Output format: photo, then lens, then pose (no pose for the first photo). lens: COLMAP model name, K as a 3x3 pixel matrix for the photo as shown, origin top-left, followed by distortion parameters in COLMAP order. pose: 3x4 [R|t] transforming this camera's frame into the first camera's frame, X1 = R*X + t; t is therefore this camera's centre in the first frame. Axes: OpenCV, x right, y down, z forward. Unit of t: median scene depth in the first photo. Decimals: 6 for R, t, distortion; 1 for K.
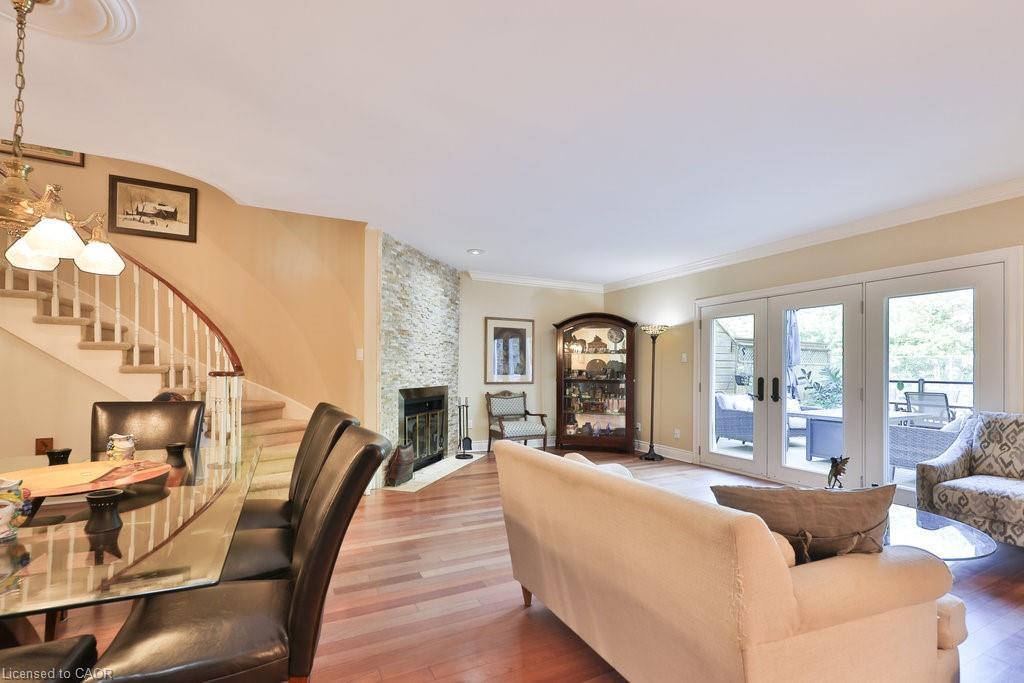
lens RADIAL K [[450.9, 0, 492.6], [0, 450.9, 369.5], [0, 0, 1]] dist [-0.000349, -0.000170]
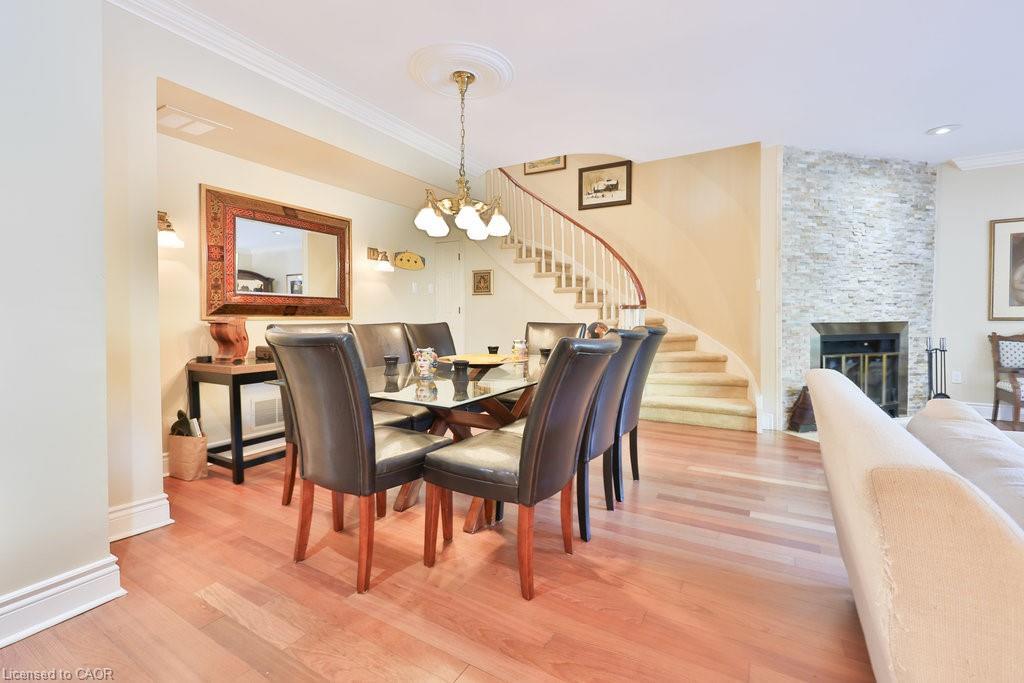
lens RADIAL K [[438.9, 0, 518.0], [0, 438.9, 325.6], [0, 0, 1]] dist [0.000198, -0.000029]
pose [[0.568243, 0.007324, -0.822828, 0.158502], [0.009896, 0.999827, 0.015734, 0.029162], [0.822801, -0.017083, 0.568073, 0.058705]]
